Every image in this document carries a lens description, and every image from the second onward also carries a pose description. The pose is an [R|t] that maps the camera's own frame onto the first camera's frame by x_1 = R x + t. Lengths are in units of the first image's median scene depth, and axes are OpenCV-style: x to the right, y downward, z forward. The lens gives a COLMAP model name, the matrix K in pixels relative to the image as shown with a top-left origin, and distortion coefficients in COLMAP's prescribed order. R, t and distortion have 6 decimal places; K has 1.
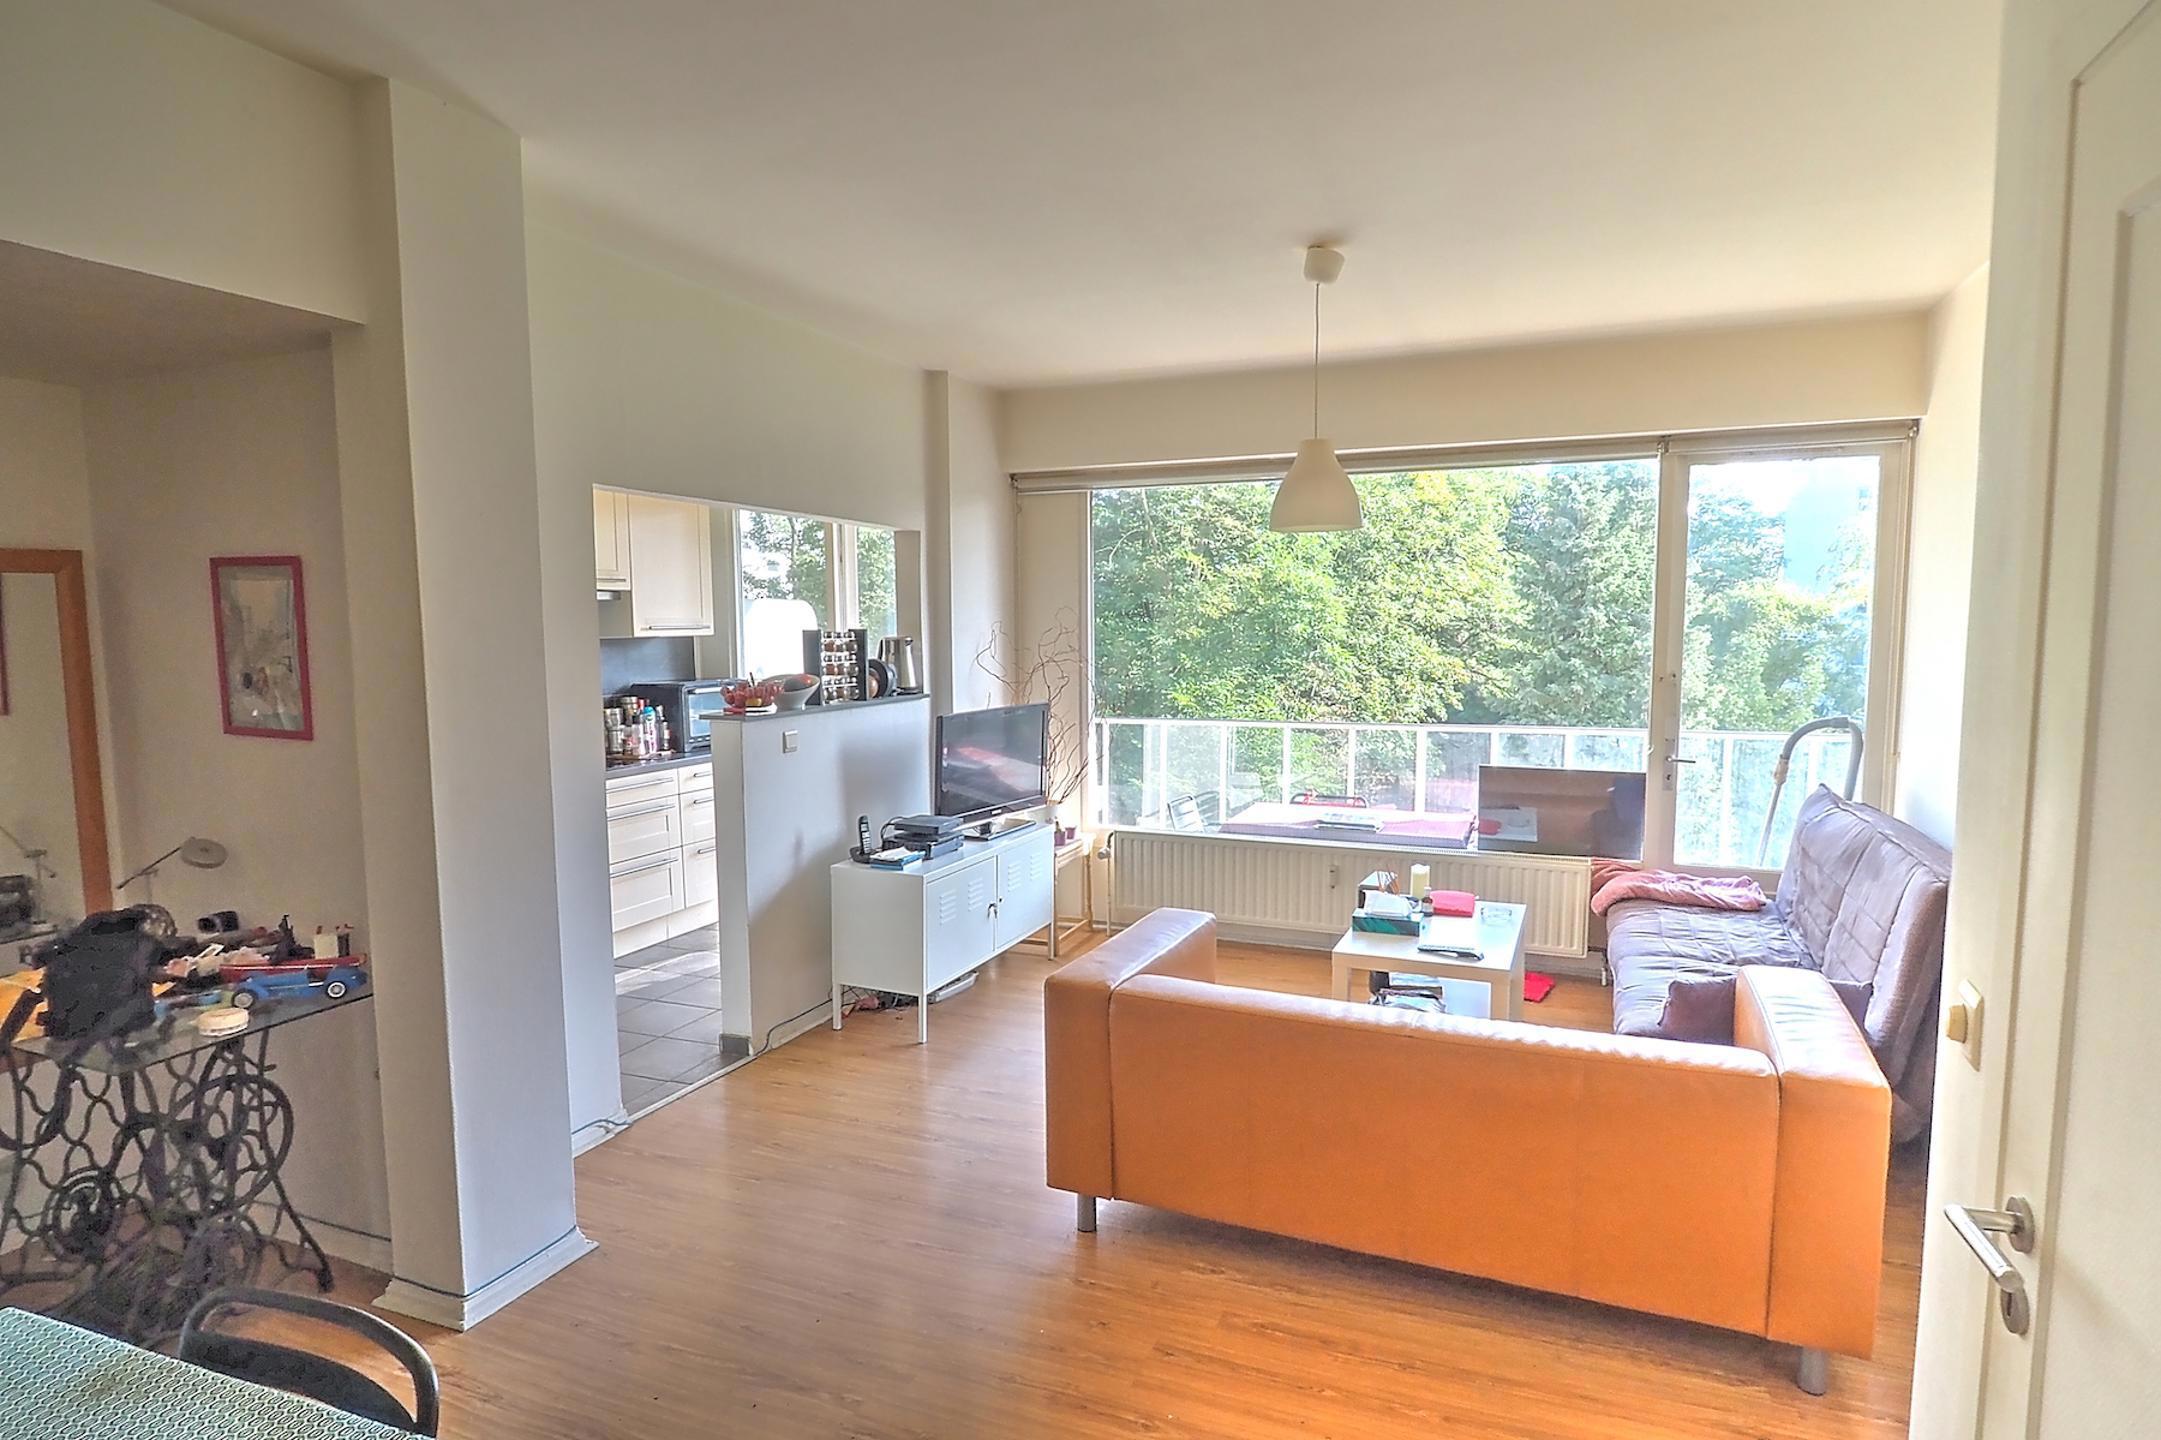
lens RADIAL K [[1181.6, 0, 1080.5], [0, 1181.6, 720.0], [0, 0, 1]] dist [0.000394, -0.000390]
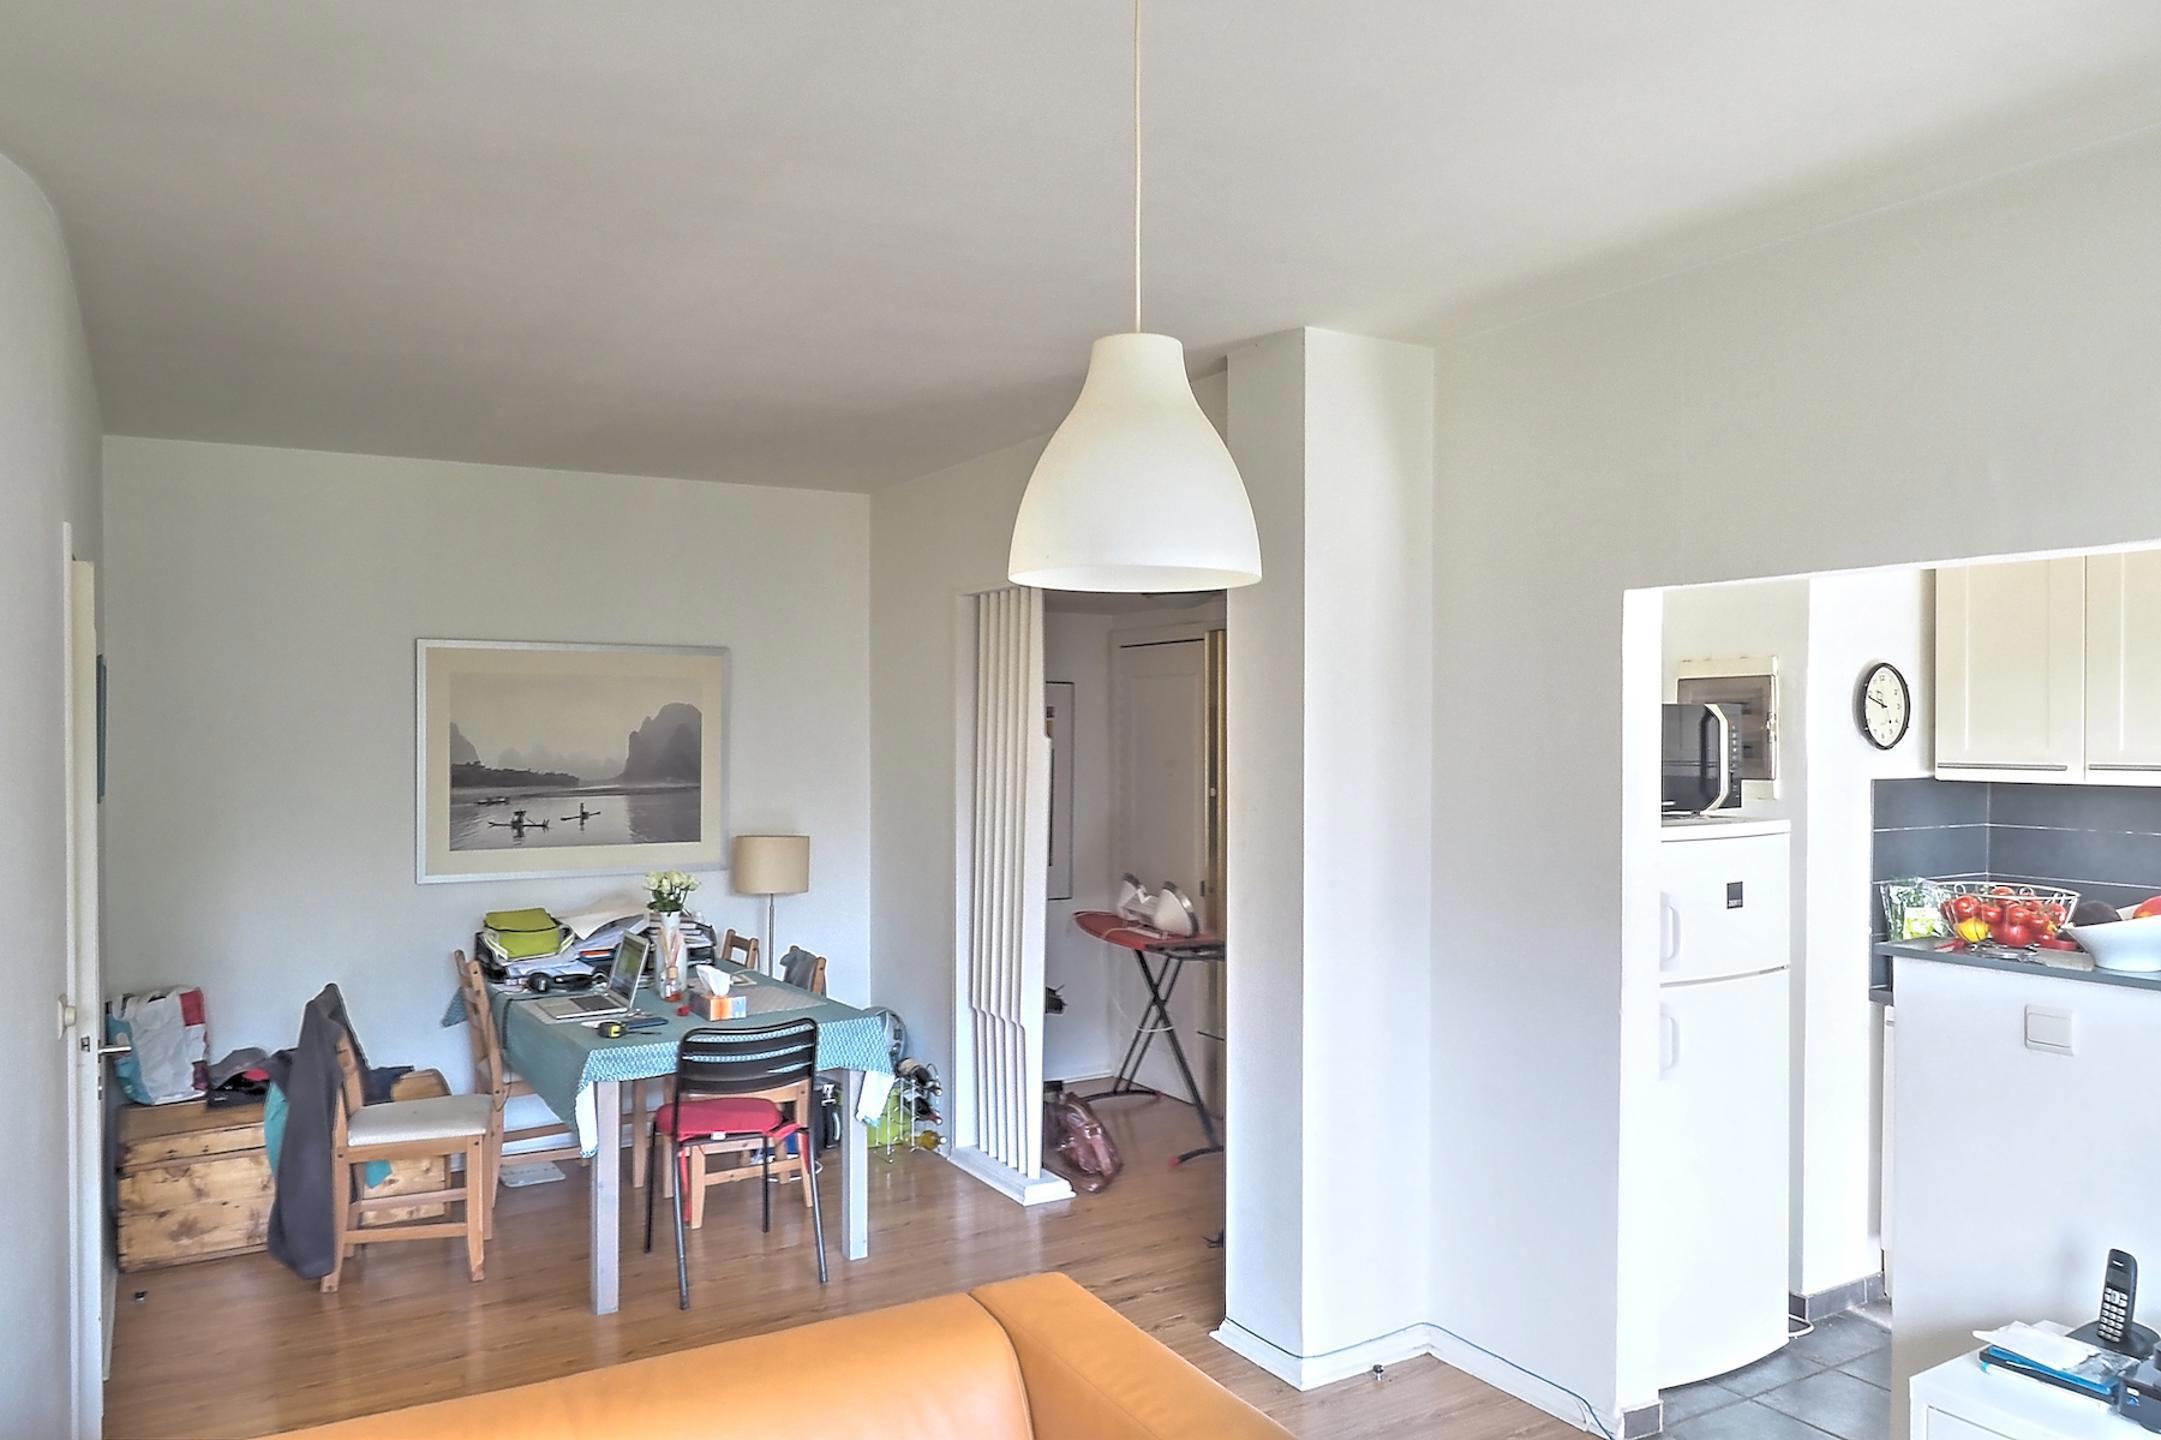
lens RADIAL K [[1483.0, 0, 1080.5], [0, 1483.0, 720.0], [0, 0, 1]] dist [0.001363, 0.001935]
pose [[-0.584404, 0.003385, -0.811456, 0.400923], [-0.062594, 0.996824, 0.049238, -0.095201], [0.809045, 0.079567, -0.582336, 0.866974]]
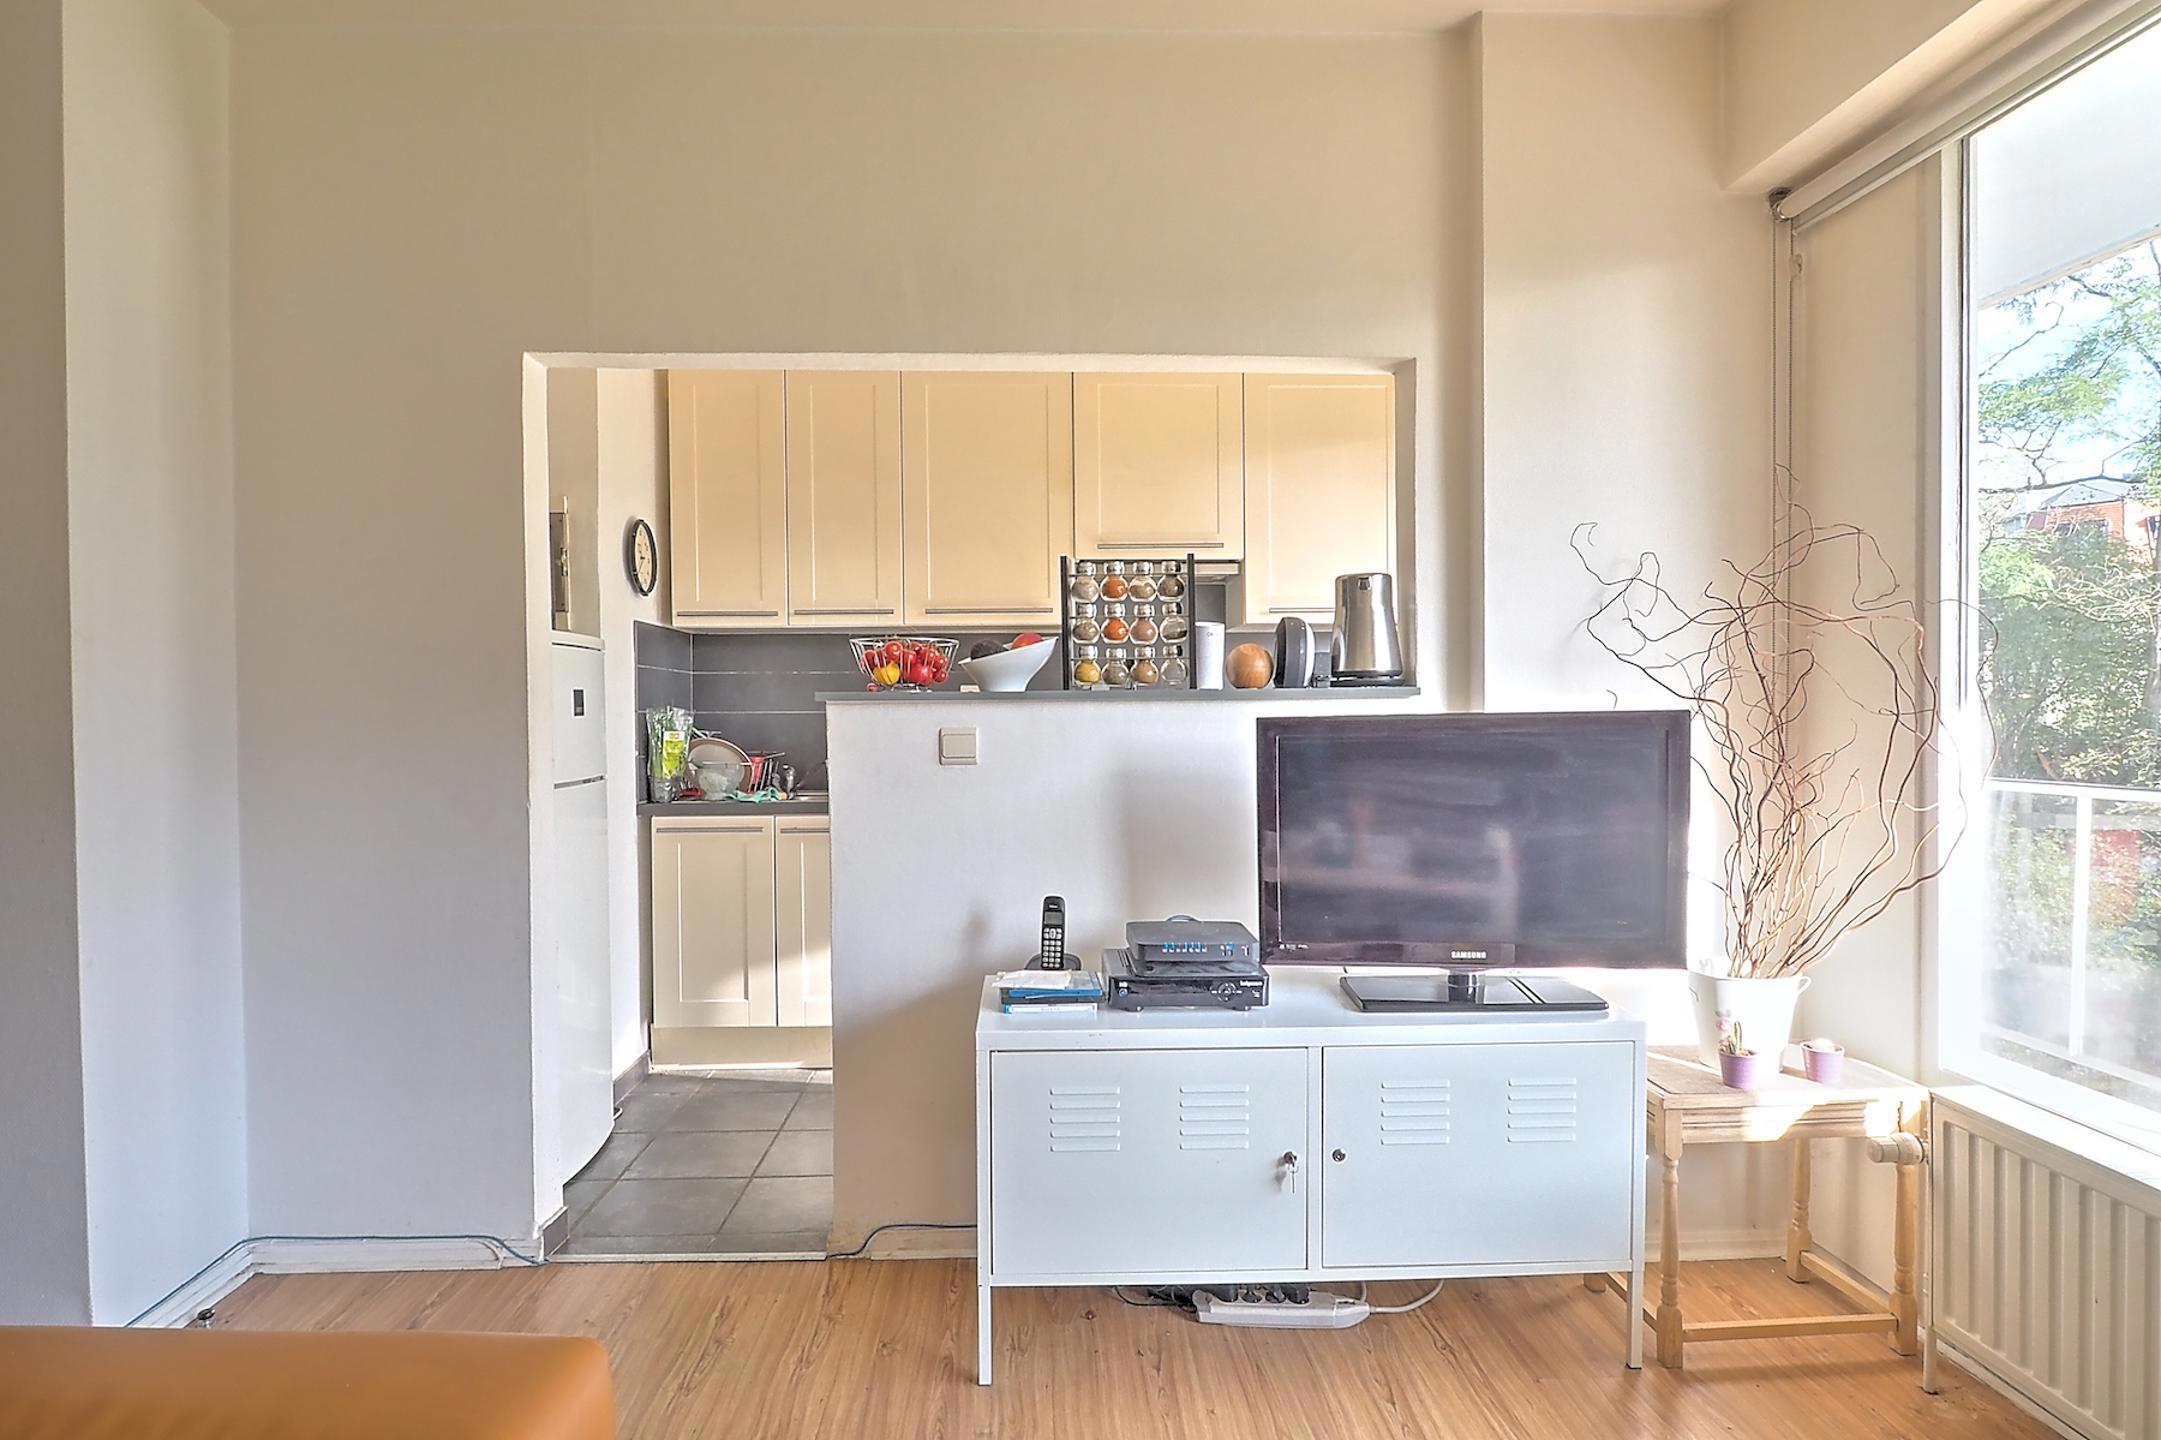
lens RADIAL K [[1181.6, 0, 1080.5], [0, 1181.6, 720.0], [0, 0, 1]] dist [0.000394, -0.000390]
pose [[0.412504, 0.018639, -0.910765, 0.261803], [-0.071282, 0.997386, -0.011873, 0.007145], [0.908163, 0.069819, 0.412754, 0.688817]]
